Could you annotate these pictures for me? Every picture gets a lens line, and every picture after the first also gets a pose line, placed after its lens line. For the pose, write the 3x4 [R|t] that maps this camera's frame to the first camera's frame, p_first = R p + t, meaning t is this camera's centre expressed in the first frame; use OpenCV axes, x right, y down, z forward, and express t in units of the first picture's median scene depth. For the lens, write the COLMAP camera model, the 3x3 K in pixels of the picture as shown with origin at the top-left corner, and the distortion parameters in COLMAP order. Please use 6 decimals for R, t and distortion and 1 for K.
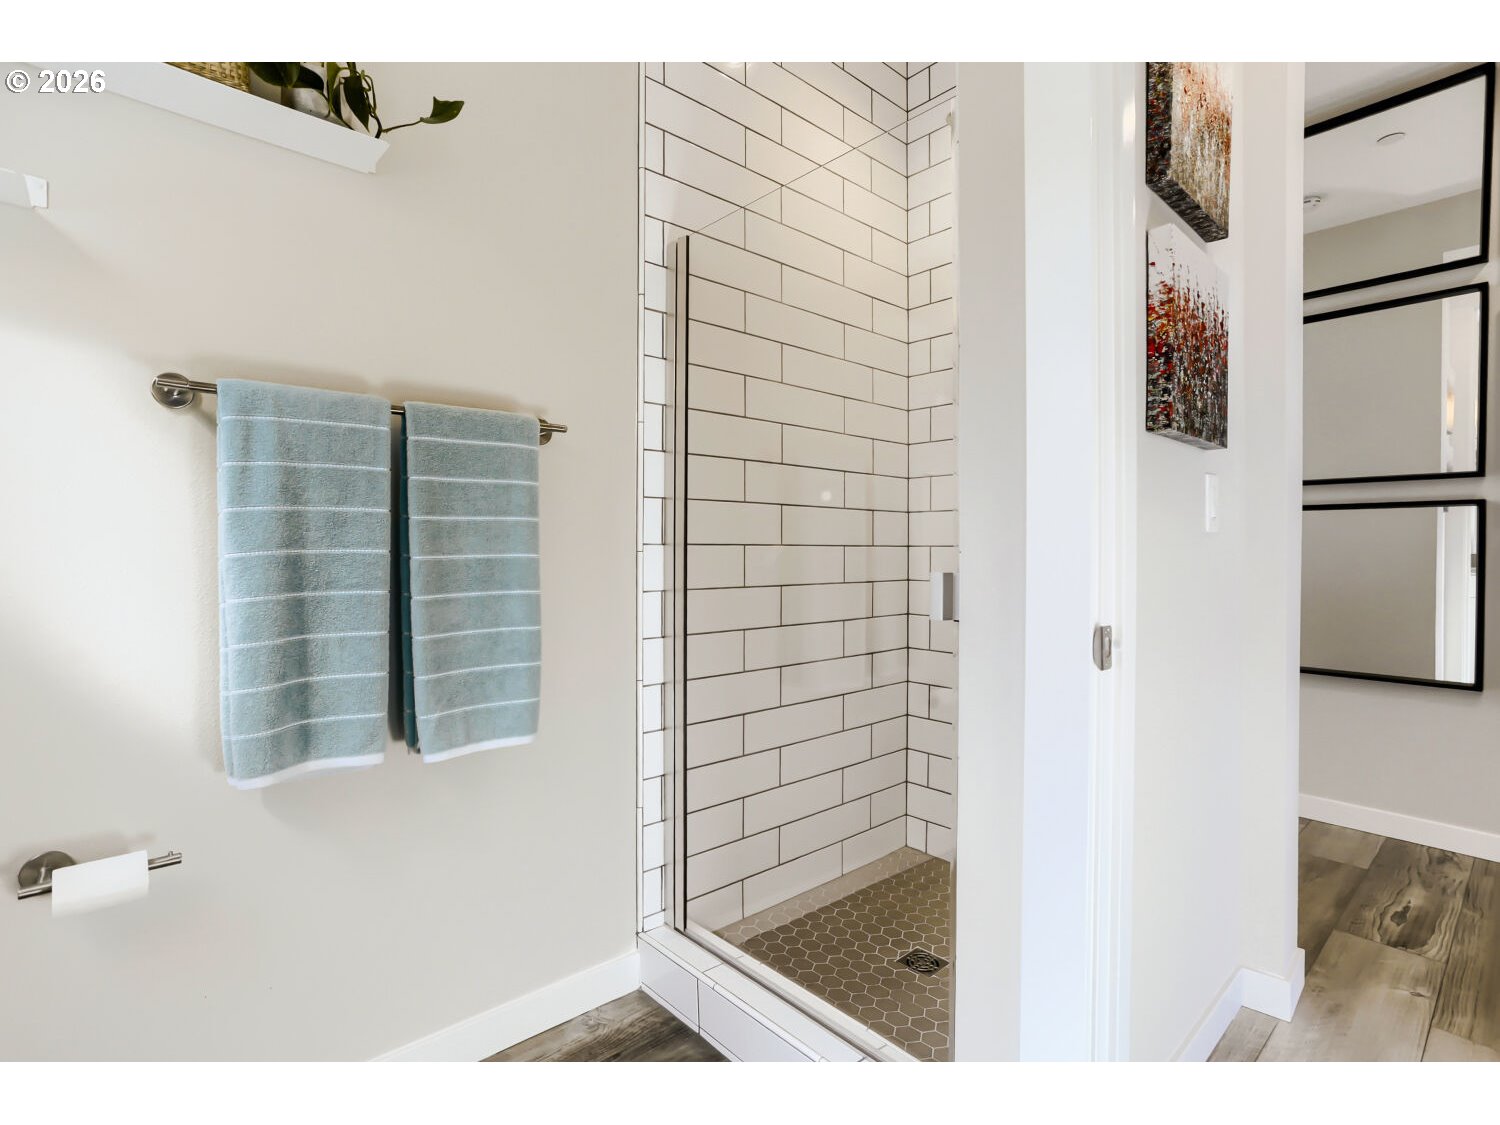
lens RADIAL K [[741.2, 0, 750.0], [0, 741.2, 562.5], [0, 0, 1]] dist [-0.001587, 0.000916]
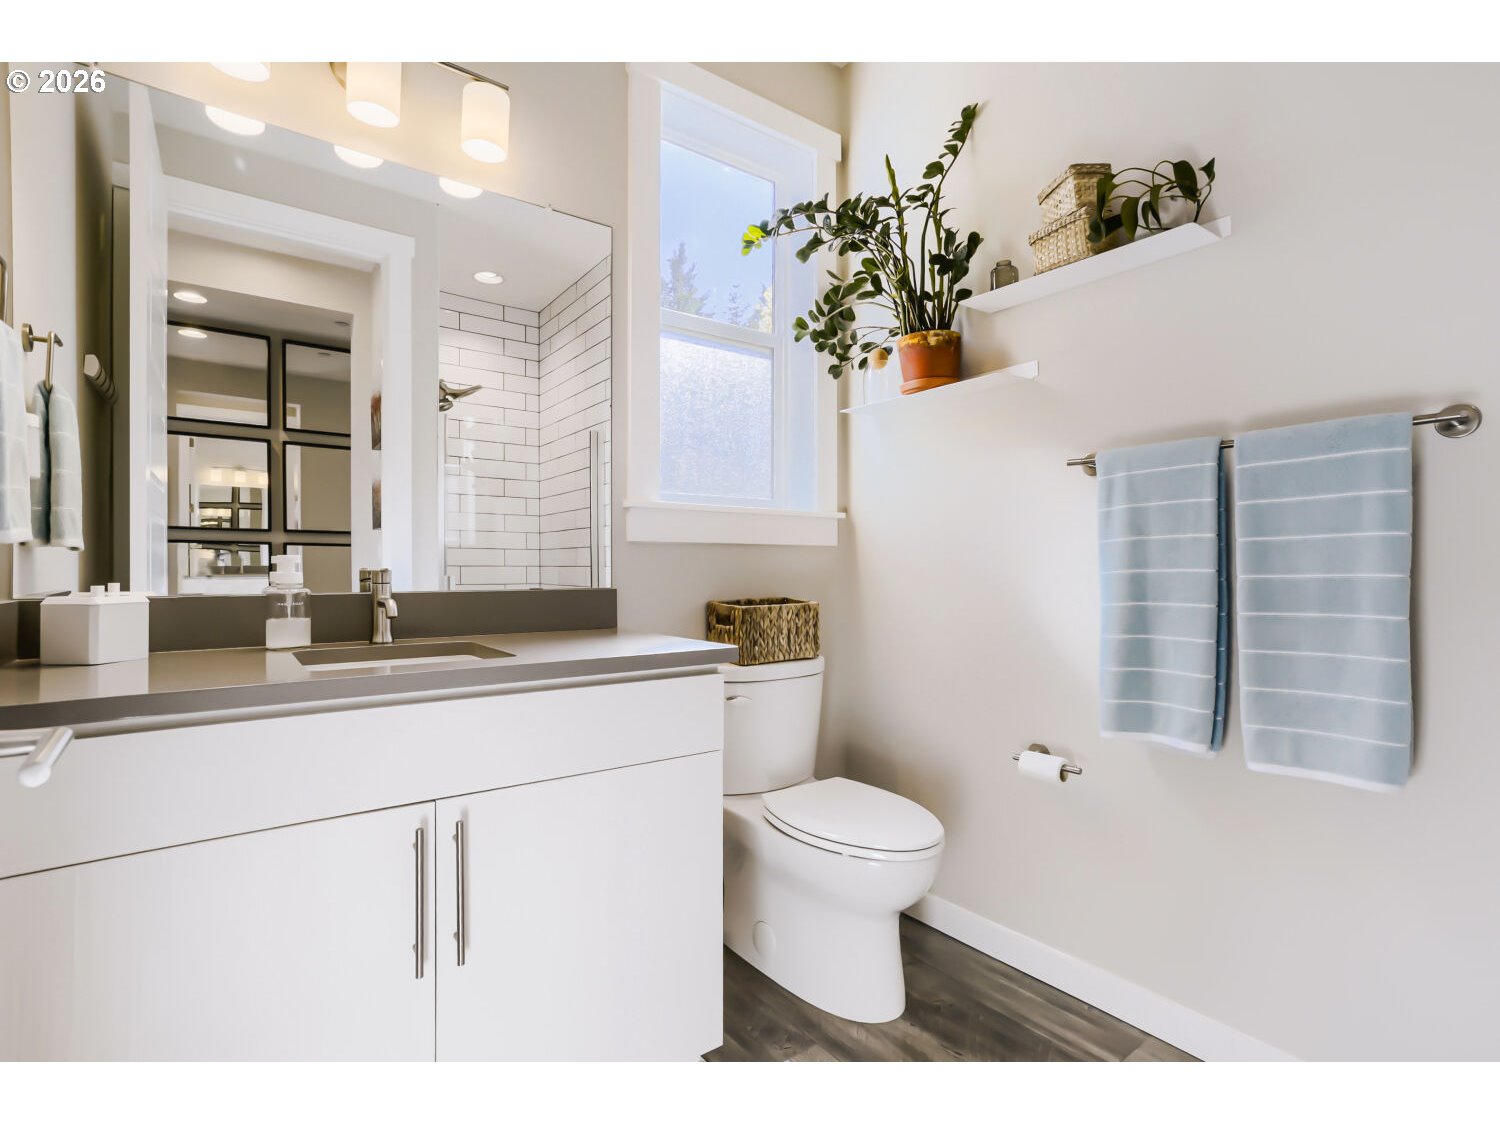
lens RADIAL K [[741.2, 0, 750.0], [0, 741.2, 562.5], [0, 0, 1]] dist [-0.001587, 0.000916]
pose [[-0.064750, -0.006099, -0.997883, 0.699709], [-0.008921, 0.999945, -0.005532, -0.015036], [0.997862, 0.008544, -0.064801, 0.363700]]
